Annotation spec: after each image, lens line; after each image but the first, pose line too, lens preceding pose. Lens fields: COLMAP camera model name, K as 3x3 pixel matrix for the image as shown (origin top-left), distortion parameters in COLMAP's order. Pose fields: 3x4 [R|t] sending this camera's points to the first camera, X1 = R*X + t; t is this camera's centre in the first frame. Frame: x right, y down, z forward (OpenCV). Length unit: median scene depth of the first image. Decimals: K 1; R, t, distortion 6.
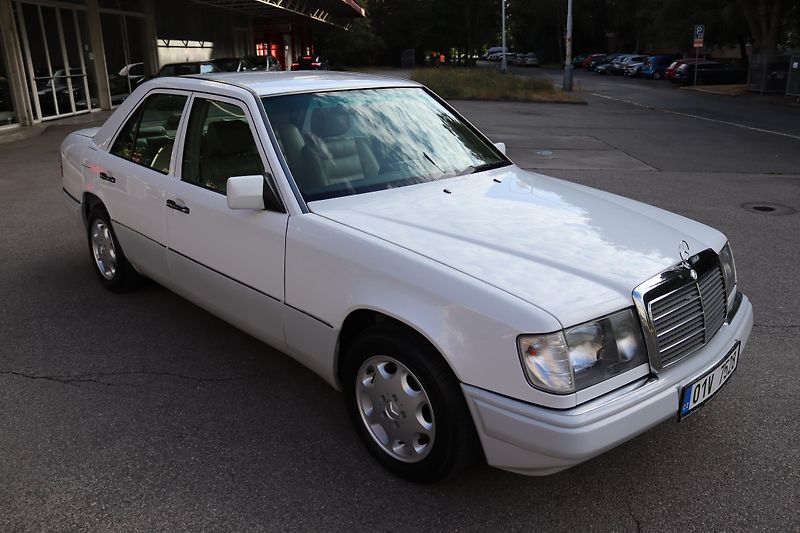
lens RADIAL K [[655.1, 0, 398.2], [0, 655.1, 271.5], [0, 0, 1]] dist [-0.160441, 0.137674]
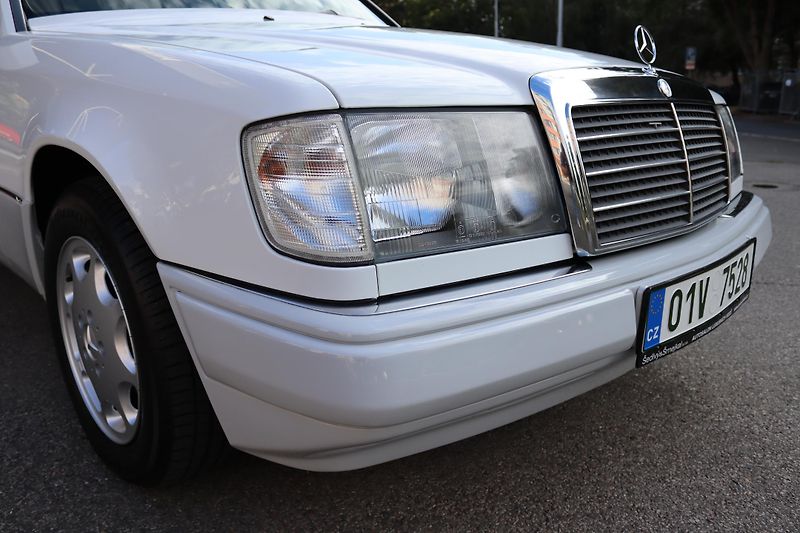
lens RADIAL K [[655.1, 0, 397.6], [0, 655.1, 267.2], [0, 0, 1]] dist [-0.160441, 0.137674]
pose [[0.999874, 0.014026, 0.007388, 0.246130], [-0.013649, 0.998710, -0.048900, 0.180791], [-0.008064, 0.048793, 0.998776, 0.495428]]
